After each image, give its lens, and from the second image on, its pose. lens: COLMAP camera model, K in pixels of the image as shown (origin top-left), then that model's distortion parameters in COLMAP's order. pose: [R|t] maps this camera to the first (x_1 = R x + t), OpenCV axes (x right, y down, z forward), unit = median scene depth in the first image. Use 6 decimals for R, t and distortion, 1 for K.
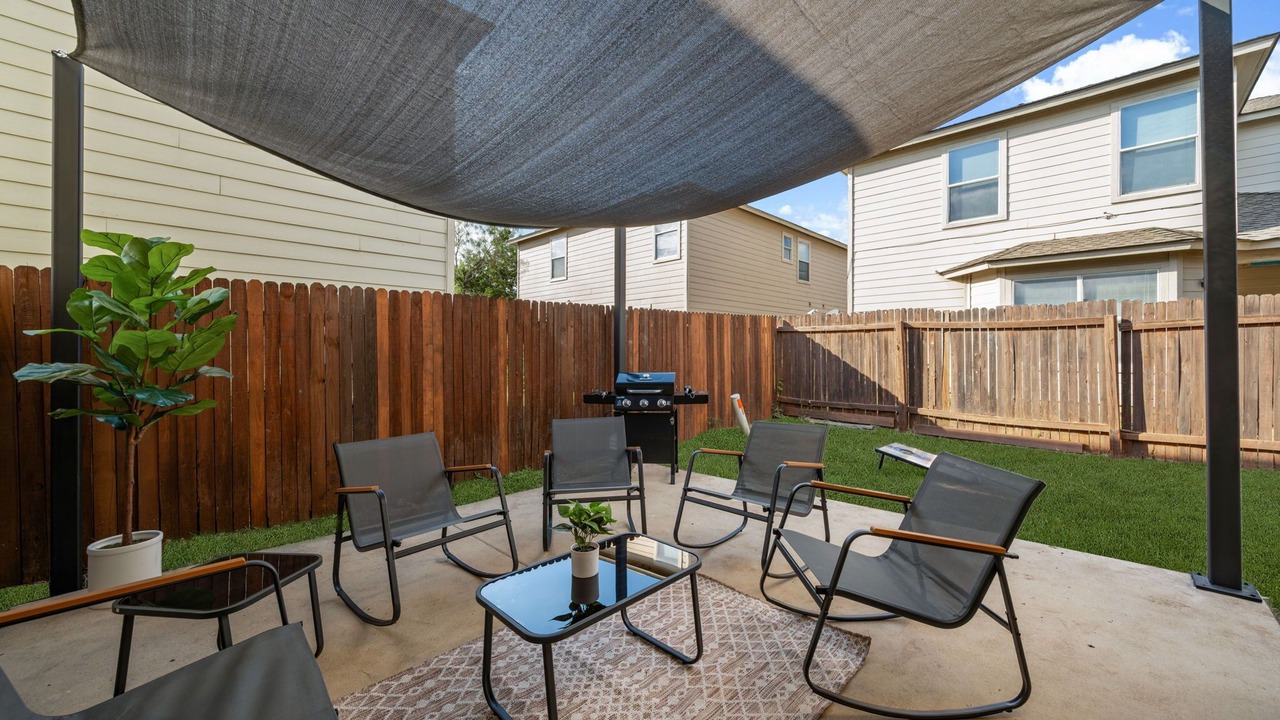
lens RADIAL K [[483.9, 0, 640.0], [0, 483.9, 360.0], [0, 0, 1]] dist [0.000079, 0.000015]
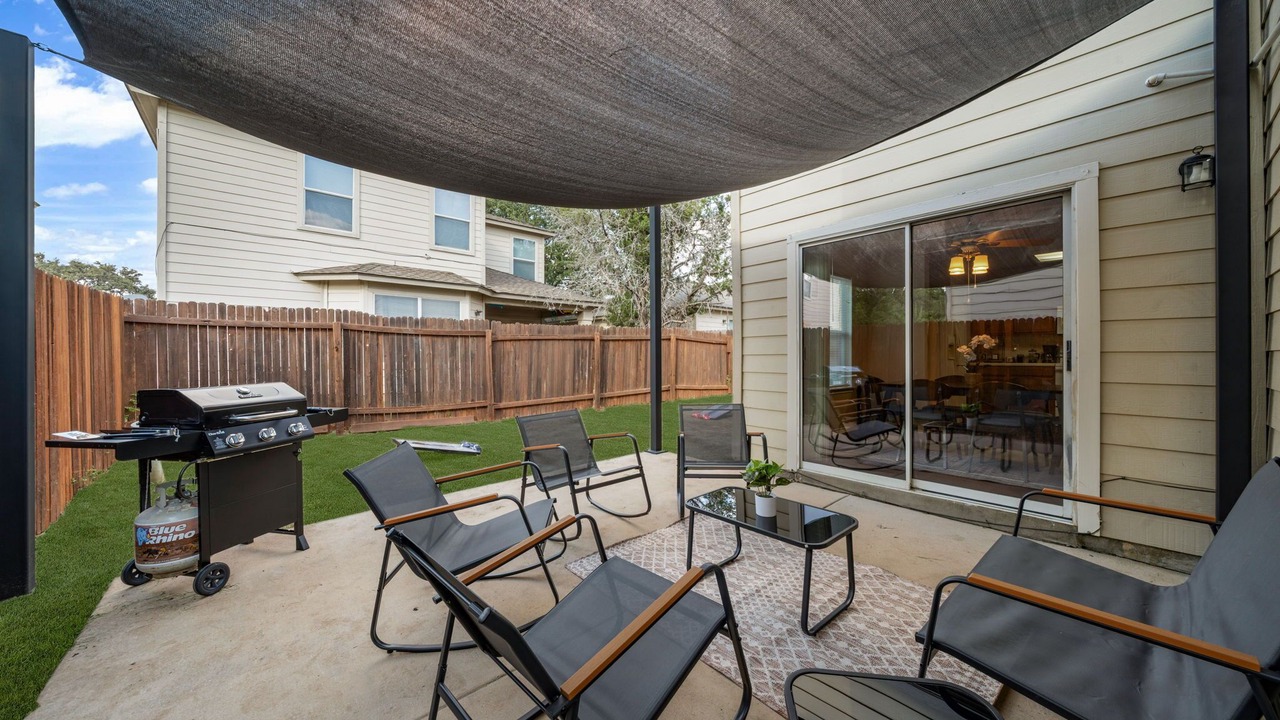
lens RADIAL K [[447.1, 0, 640.0], [0, 447.1, 360.0], [0, 0, 1]] dist [-0.000153, 0.000004]
pose [[0.090555, -0.011783, 0.995822, -0.328135], [0.011135, 0.999879, 0.010818, -0.006674], [-0.995829, 0.010109, 0.090675, 0.321448]]
